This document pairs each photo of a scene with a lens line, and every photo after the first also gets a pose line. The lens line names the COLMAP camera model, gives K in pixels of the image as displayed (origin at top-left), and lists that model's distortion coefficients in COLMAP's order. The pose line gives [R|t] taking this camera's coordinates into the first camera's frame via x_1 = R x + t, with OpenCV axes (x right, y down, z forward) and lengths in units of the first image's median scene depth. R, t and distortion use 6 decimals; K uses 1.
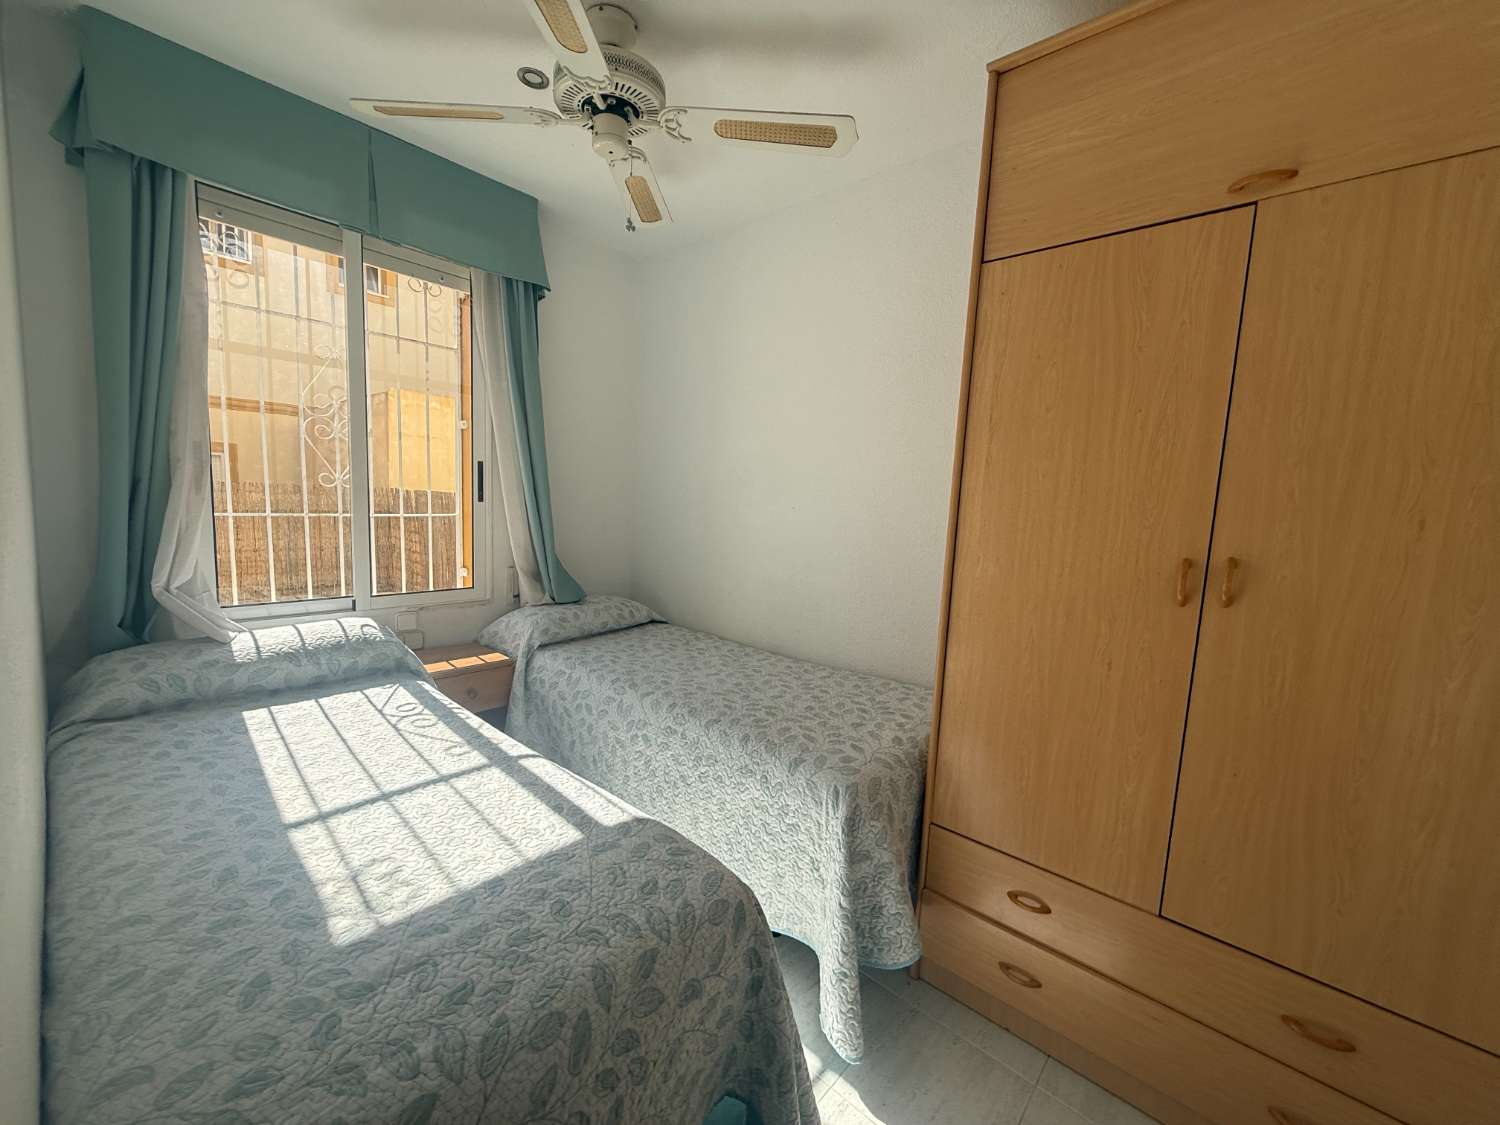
lens RADIAL K [[596.4, 0, 745.3], [0, 596.4, 561.5], [0, 0, 1]] dist [-0.000388, 0.000206]
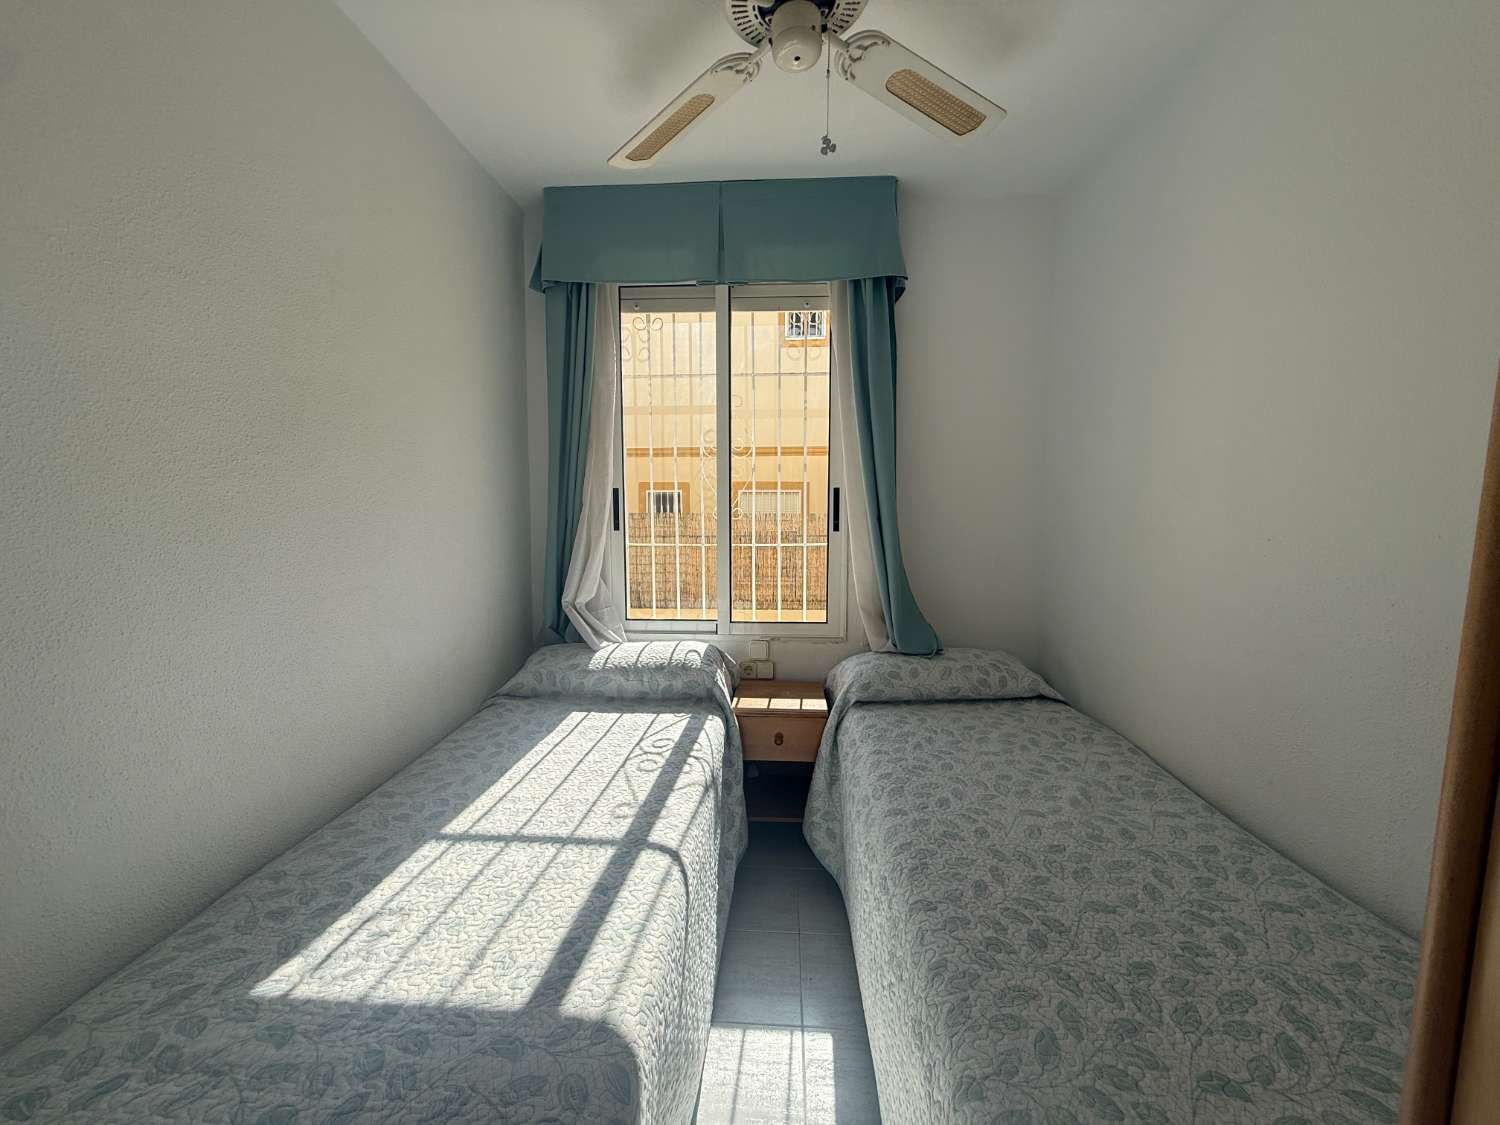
lens RADIAL K [[596.4, 0, 750.9], [0, 596.4, 559.5], [0, 0, 1]] dist [-0.000388, 0.000206]
pose [[0.622060, 0.028346, -0.782456, 0.286402], [-0.055439, 0.998431, -0.007905, -0.059535], [0.781004, 0.048296, 0.622656, 0.466596]]
